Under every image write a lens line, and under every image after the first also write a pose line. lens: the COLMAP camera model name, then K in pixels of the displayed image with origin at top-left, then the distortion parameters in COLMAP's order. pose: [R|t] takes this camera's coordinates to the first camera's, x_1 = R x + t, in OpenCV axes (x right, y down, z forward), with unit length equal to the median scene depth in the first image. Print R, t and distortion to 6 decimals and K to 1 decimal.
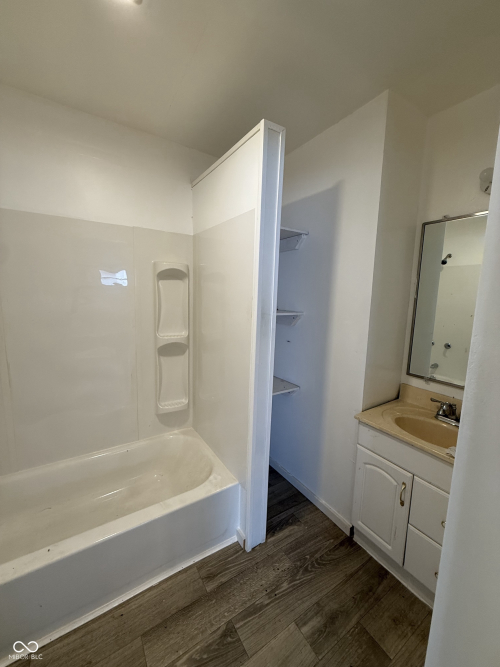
lens RADIAL K [[266.2, 0, 250.1], [0, 266.2, 331.3], [0, 0, 1]] dist [-0.000401, -0.000109]
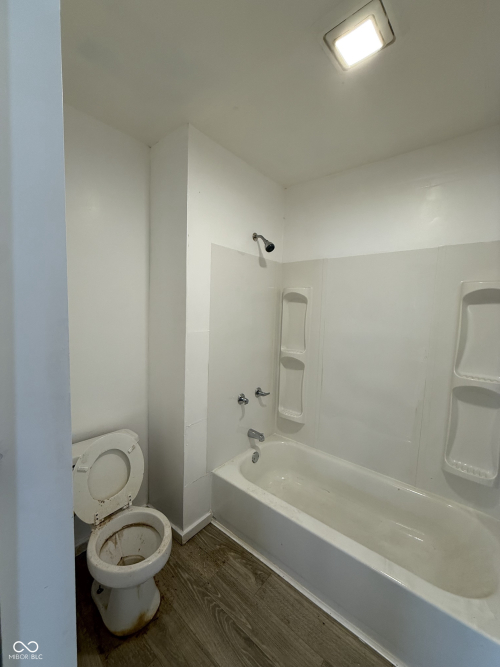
lens RADIAL K [[267.9, 0, 250.1], [0, 267.9, 329.4], [0, 0, 1]] dist [0.003432, 0.000283]
pose [[0.298633, 0.055877, -0.952731, 0.240232], [-0.163113, 0.986584, 0.006735, -0.018811], [0.940326, 0.153392, 0.303741, 0.150312]]
